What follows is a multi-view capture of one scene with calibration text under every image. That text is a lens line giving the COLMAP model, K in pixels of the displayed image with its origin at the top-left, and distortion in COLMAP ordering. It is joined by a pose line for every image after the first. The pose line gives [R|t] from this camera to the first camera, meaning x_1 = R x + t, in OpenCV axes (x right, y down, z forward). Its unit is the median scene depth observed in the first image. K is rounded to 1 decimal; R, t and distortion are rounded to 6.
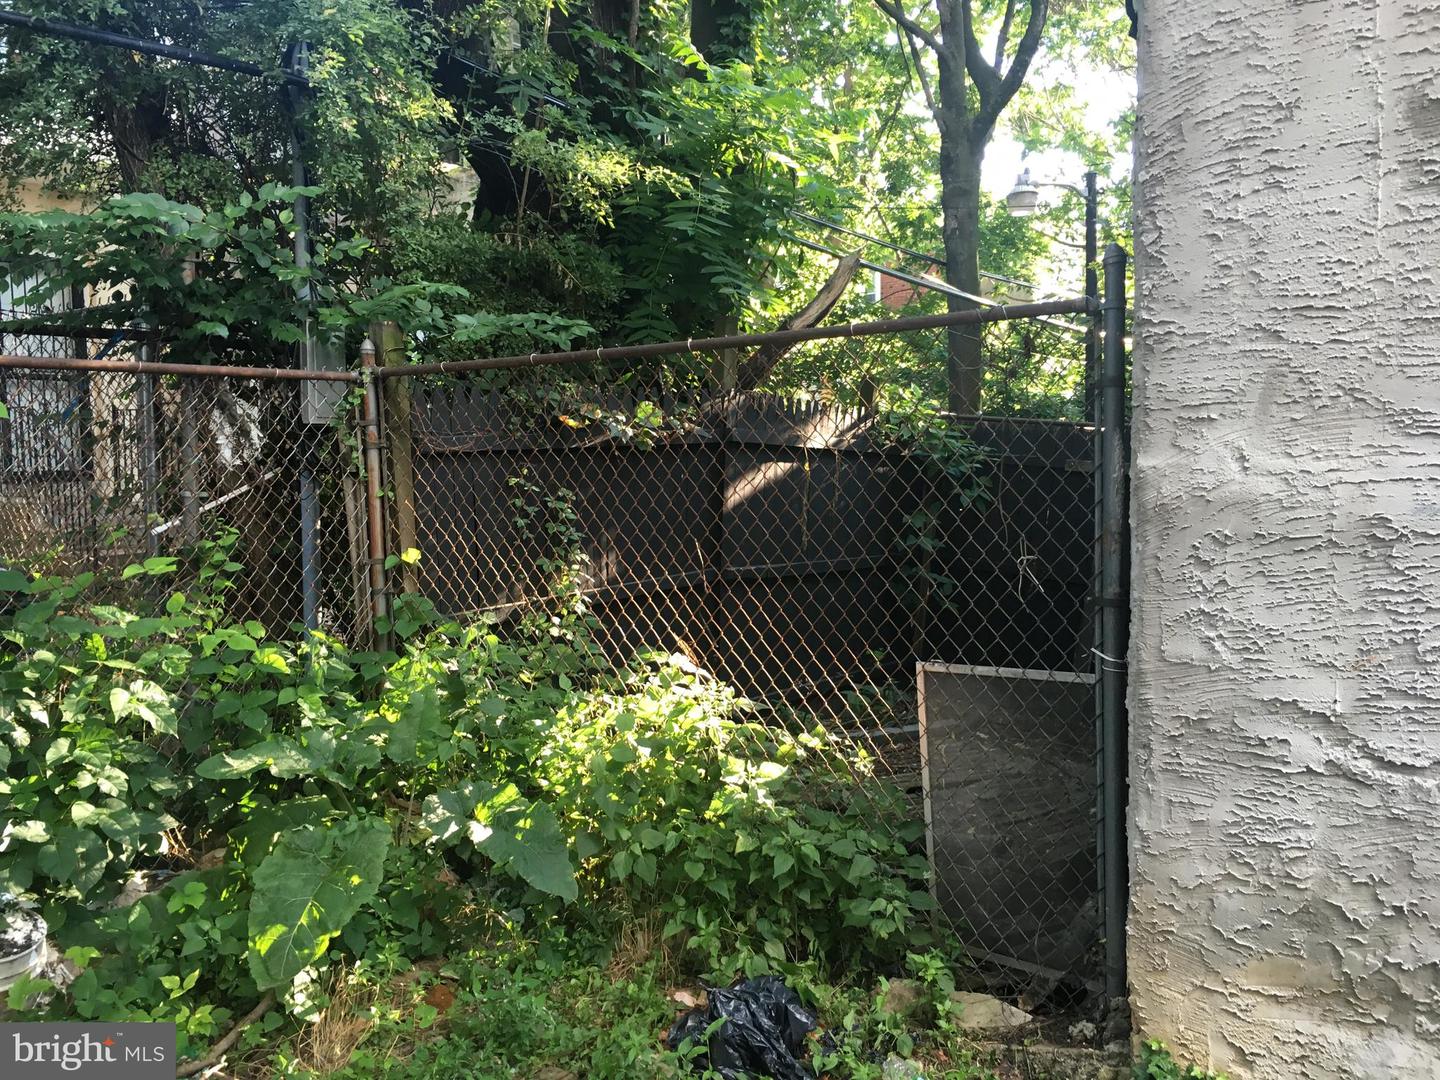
lens RADIAL K [[1202.2, 0, 714.7], [0, 1202.2, 544.2], [0, 0, 1]] dist [0.074651, -0.105356]
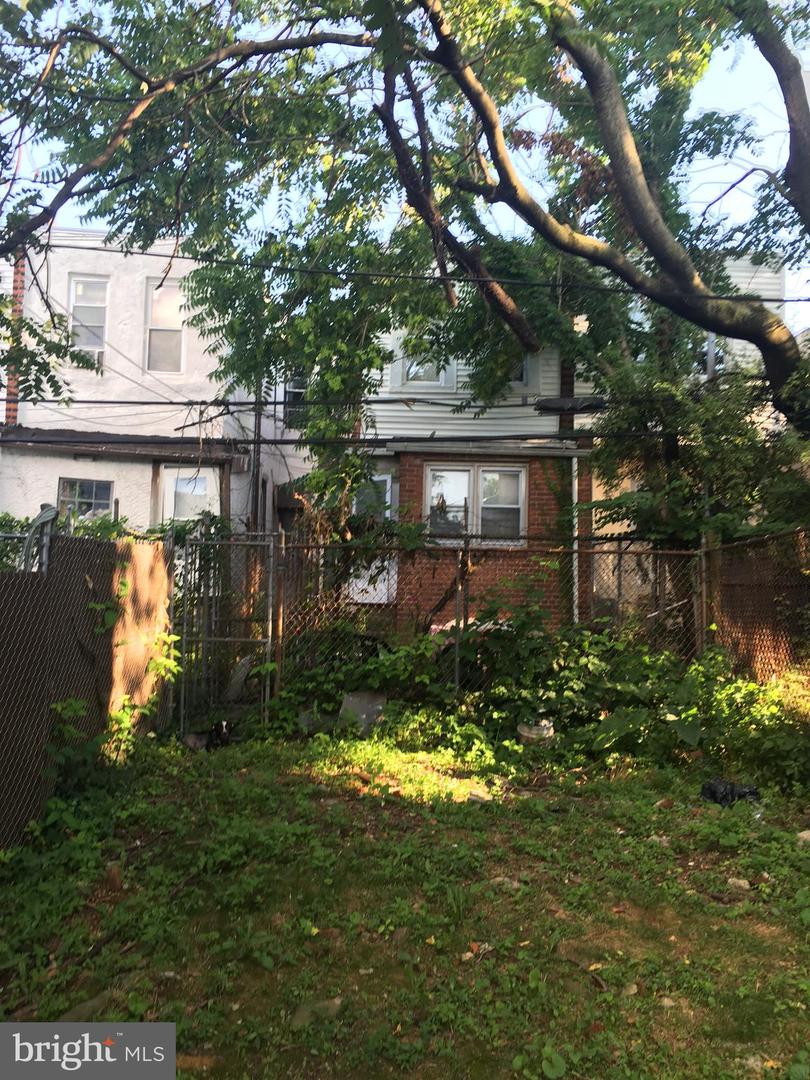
lens RADIAL K [[901.6, 0, 410.8], [0, 901.6, 499.5], [0, 0, 1]] dist [0.074651, -0.105356]
pose [[0.568695, -0.070127, -0.819554, 1.052921], [-0.091299, 0.984821, -0.147622, 0.096057], [0.817466, 0.158776, 0.553660, -0.616639]]
